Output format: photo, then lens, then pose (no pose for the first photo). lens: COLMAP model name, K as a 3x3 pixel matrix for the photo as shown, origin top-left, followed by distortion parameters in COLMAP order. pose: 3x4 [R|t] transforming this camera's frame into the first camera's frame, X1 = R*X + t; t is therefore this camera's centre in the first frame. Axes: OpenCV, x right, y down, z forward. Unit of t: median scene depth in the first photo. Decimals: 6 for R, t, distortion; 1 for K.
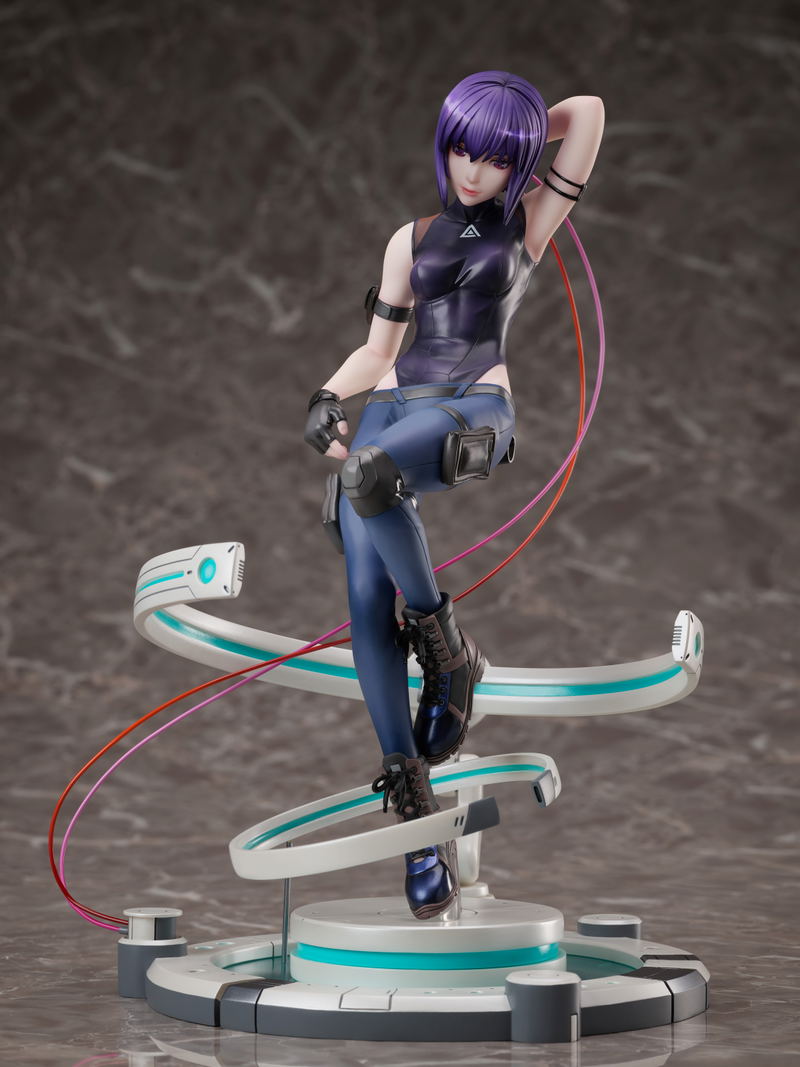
lens RADIAL K [[3615.3, 0, 400.0], [0, 3615.3, 533.5], [0, 0, 1]] dist [0.170470, -0.069557]
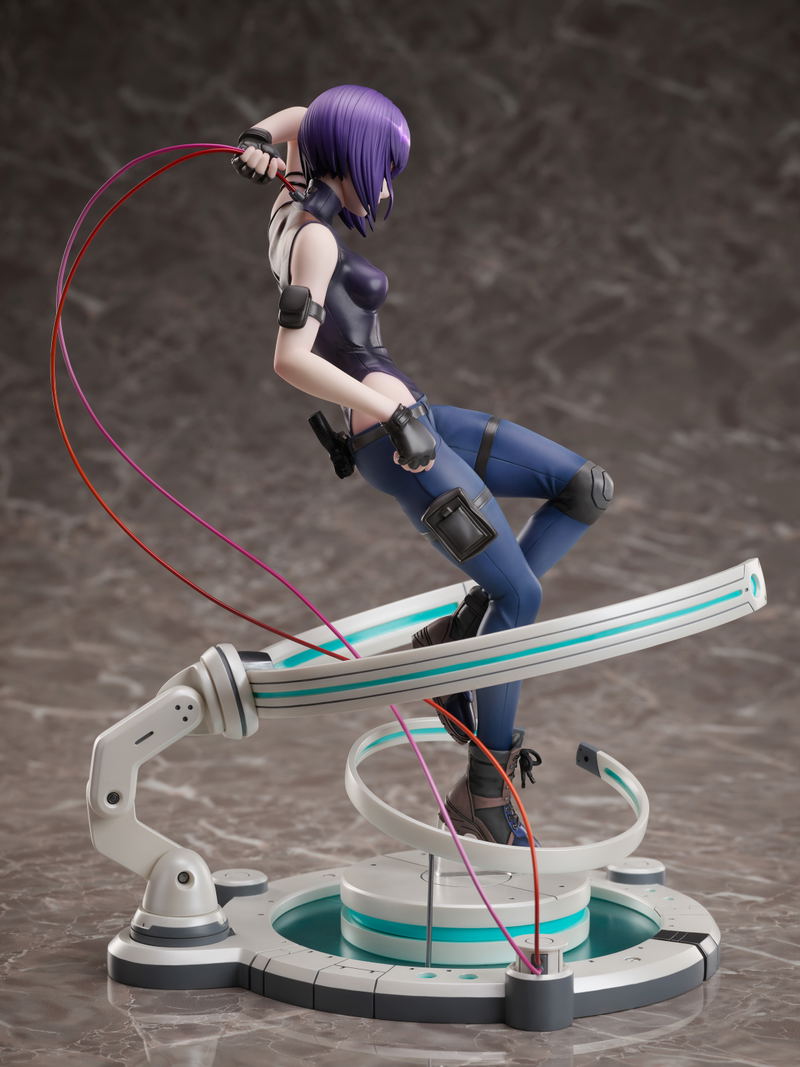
lens RADIAL K [[3617.7, 0, 417.2], [0, 3617.7, 535.2], [0, 0, 1]] dist [0.158802, 0.749745]
pose [[0.999965, 0.000958, 0.008344, 0.001174], [-0.002223, 0.988242, 0.152881, -0.110678], [-0.008099, -0.152894, 0.988209, -0.034160]]
